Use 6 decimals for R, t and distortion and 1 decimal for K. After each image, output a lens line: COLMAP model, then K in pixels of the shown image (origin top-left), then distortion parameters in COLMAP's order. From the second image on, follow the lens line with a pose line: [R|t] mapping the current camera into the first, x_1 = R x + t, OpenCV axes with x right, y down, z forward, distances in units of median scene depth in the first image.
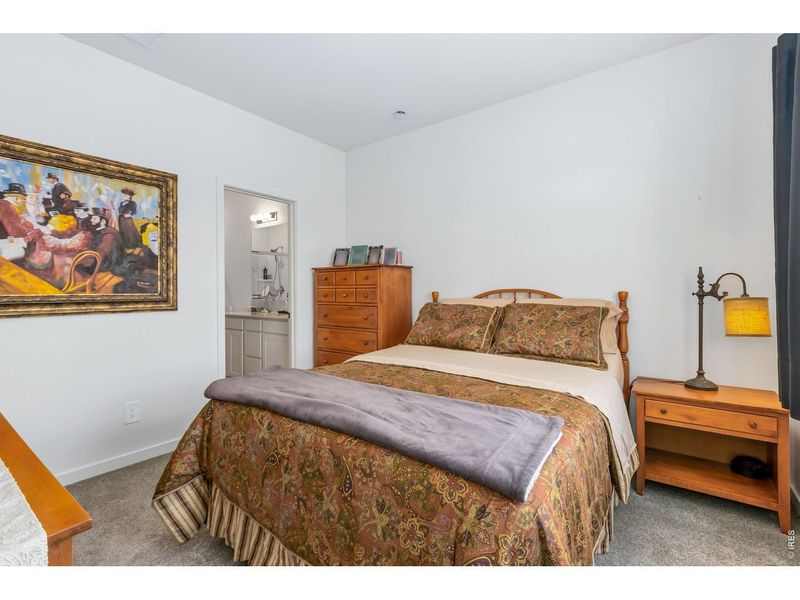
lens RADIAL K [[365.3, 0, 403.2], [0, 365.3, 291.2], [0, 0, 1]] dist [0.000653, 0.000242]
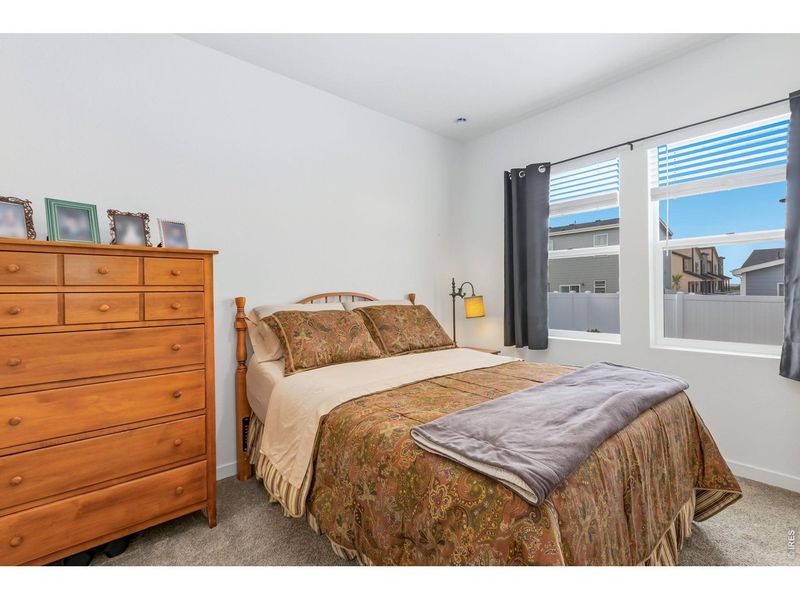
lens RADIAL K [[365.3, 0, 403.2], [0, 365.3, 291.2], [0, 0, 1]] dist [0.000653, 0.000242]
pose [[0.229824, 0.003239, 0.973227, -0.731150], [0.016409, 0.999839, -0.007203, 0.000598], [-0.973094, 0.017625, 0.229734, 0.743440]]
